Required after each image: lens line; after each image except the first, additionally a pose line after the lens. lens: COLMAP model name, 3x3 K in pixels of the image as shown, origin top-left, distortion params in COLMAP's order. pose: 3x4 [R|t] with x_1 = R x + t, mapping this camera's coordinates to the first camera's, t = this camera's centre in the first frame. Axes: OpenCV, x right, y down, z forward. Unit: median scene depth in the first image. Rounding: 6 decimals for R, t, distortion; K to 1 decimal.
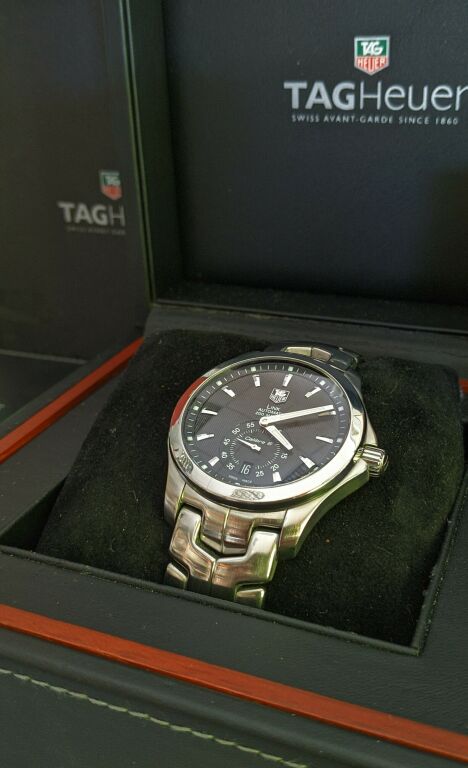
lens RADIAL K [[810.0, 0, 234.0], [0, 810.0, 384.0], [0, 0, 1]] dist [0.161159, -0.563404]
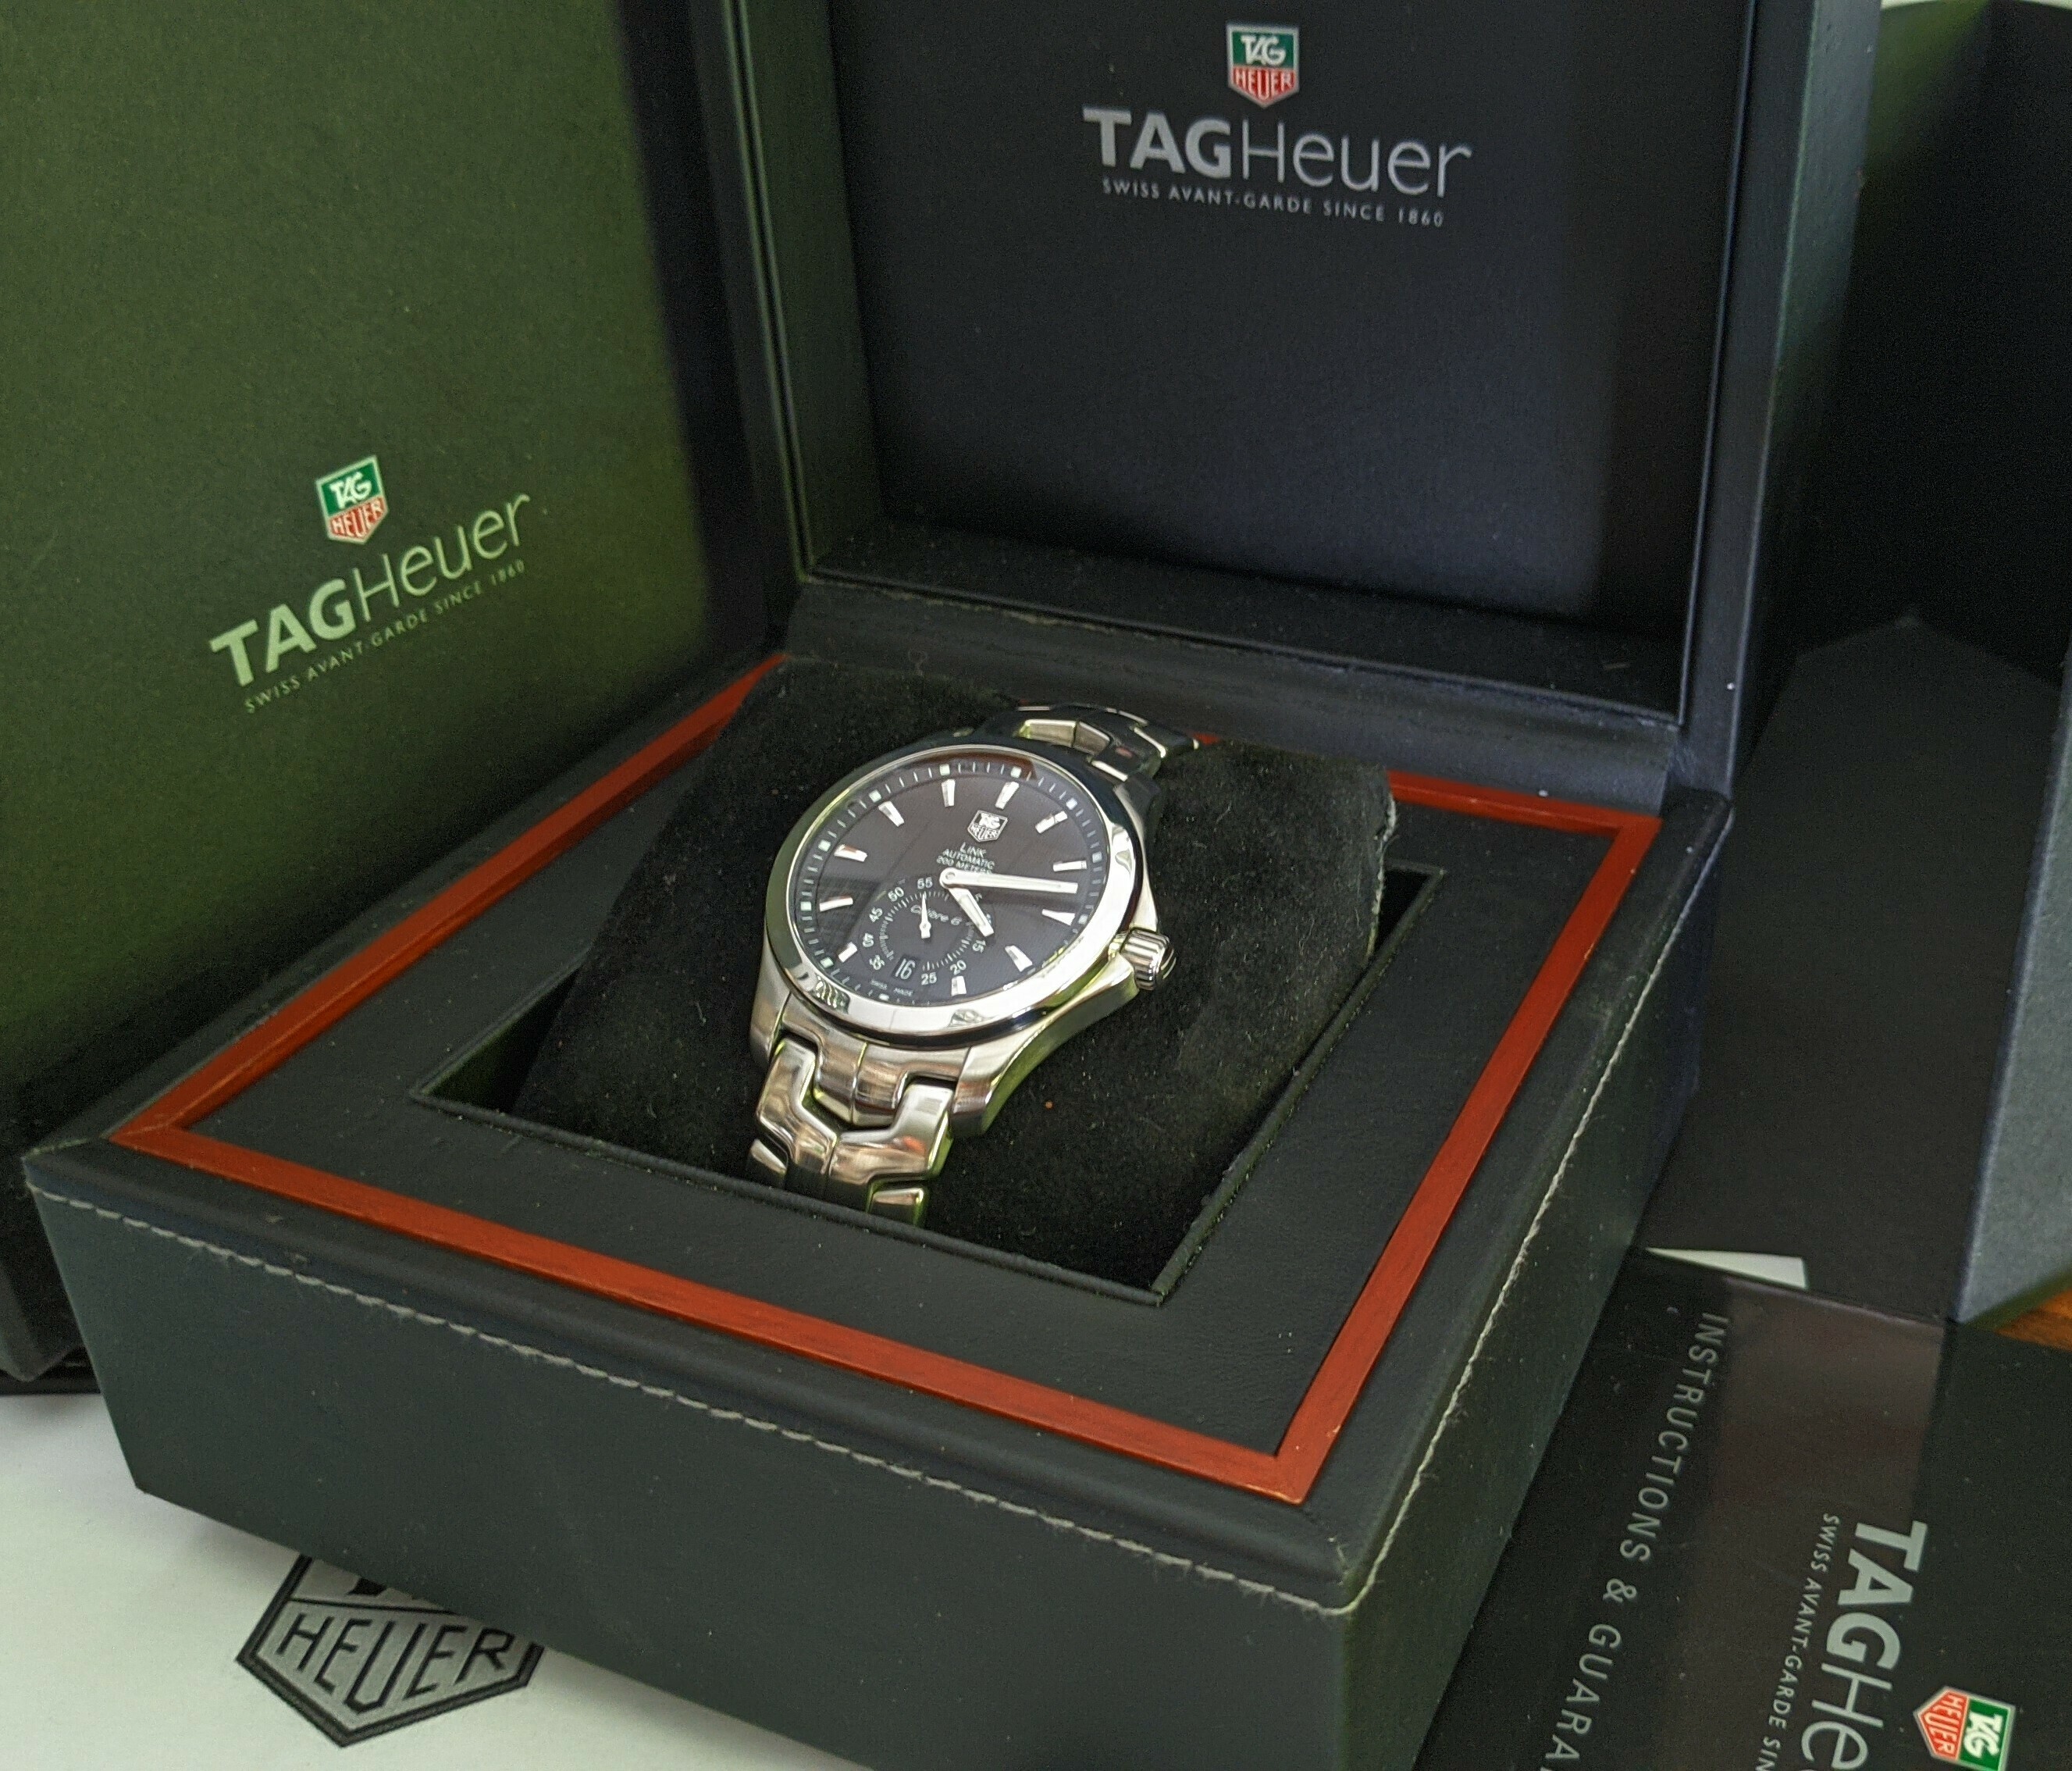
lens RADIAL K [[2282.9, 0, 1223.7], [0, 2282.9, 884.3], [0, 0, 1]] dist [0.195121, -0.697733]
pose [[0.999673, 0.024532, 0.007165, 0.199706], [-0.025129, 0.994603, 0.100662, -0.100290], [-0.004657, -0.100809, 0.994895, -0.457309]]
